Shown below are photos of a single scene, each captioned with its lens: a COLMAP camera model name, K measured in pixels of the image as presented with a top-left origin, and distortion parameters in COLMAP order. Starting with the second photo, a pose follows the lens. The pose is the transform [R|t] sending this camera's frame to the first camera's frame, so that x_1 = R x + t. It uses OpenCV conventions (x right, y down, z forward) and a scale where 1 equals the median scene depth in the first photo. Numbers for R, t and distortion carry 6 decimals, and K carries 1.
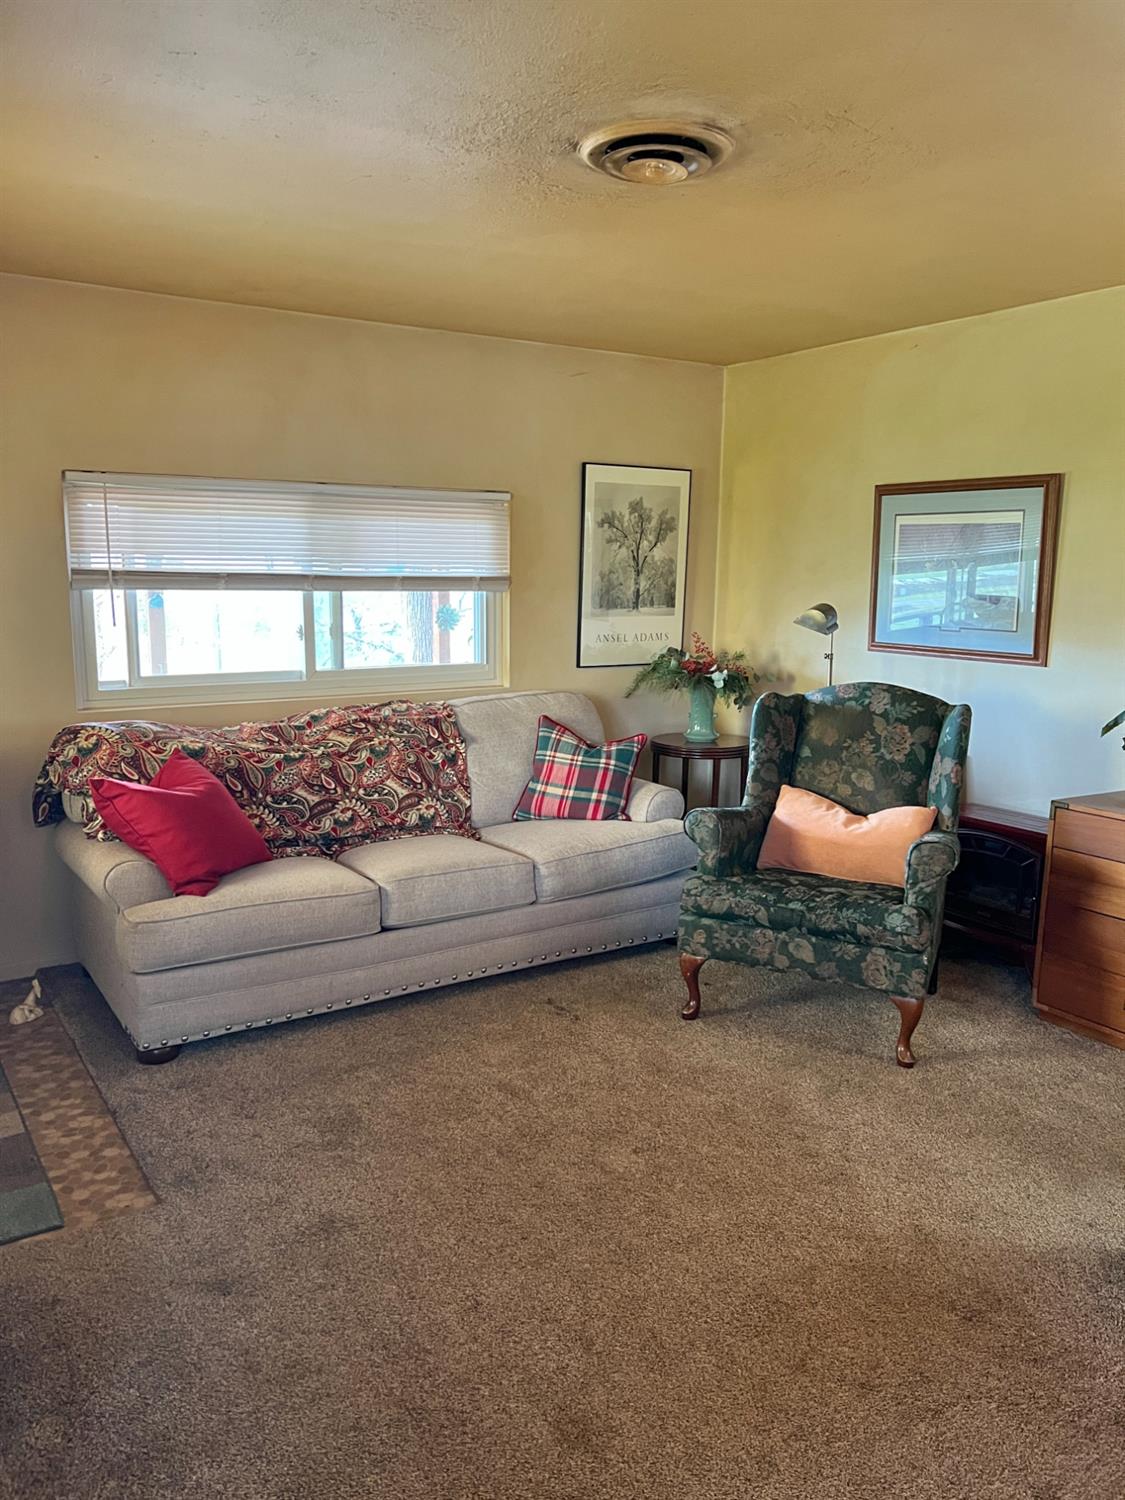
lens RADIAL K [[1120.1, 0, 557.3], [0, 1120.1, 749.2], [0, 0, 1]] dist [0.027157, -0.027652]
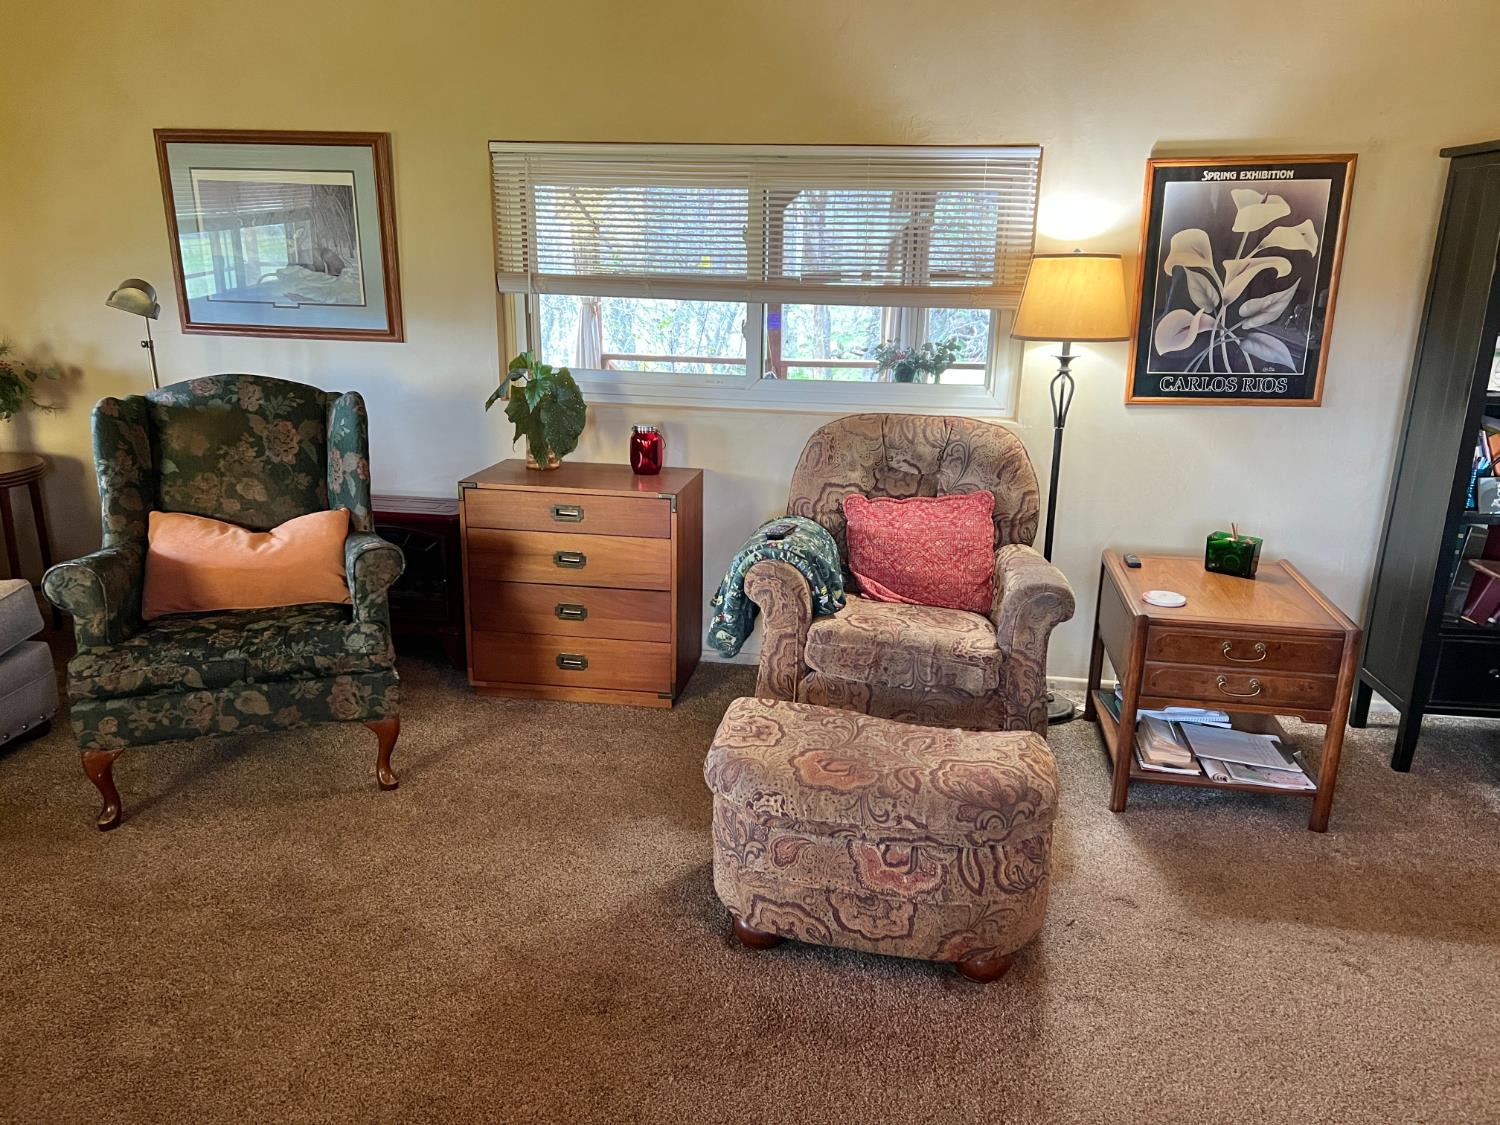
lens RADIAL K [[1120.1, 0, 753.9], [0, 1120.1, 563.6], [0, 0, 1]] dist [0.027157, -0.027652]
pose [[0.657882, -0.209317, 0.723448, -0.118832], [0.107929, 0.976889, 0.184499, -0.038148], [-0.745347, -0.043298, 0.665269, 0.146068]]
